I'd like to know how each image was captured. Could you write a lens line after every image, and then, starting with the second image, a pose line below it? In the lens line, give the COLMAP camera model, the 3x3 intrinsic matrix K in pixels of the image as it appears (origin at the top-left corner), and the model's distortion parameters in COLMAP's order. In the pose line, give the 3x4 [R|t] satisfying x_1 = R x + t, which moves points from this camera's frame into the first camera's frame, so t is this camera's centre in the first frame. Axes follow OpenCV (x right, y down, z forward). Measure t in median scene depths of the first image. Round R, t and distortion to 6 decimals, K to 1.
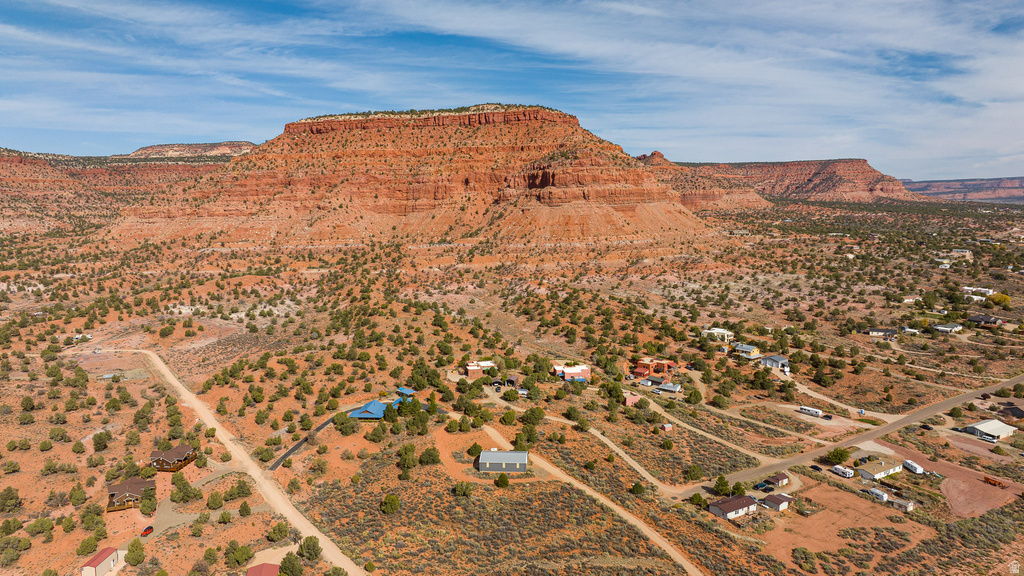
lens RADIAL K [[714.8, 0, 515.5], [0, 714.8, 284.1], [0, 0, 1]] dist [-0.022304, 0.001670]
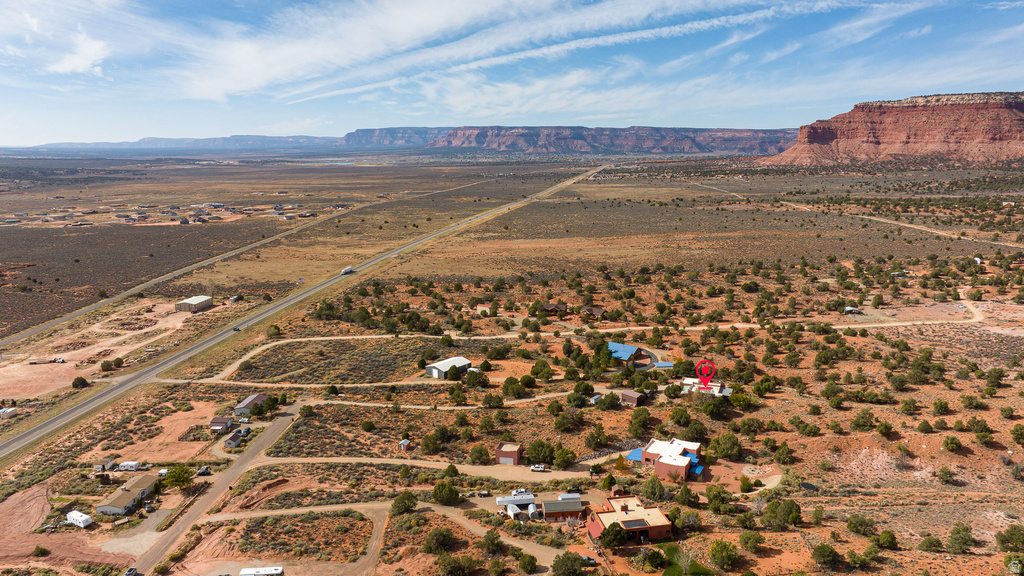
lens RADIAL K [[714.8, 0, 515.5], [0, 714.8, 284.1], [0, 0, 1]] dist [-0.022304, 0.001670]
pose [[-0.582994, 0.157494, -0.797066, 0.225771], [-0.095717, 0.960887, 0.259874, -0.054891], [0.806819, 0.227798, -0.545116, 0.457483]]
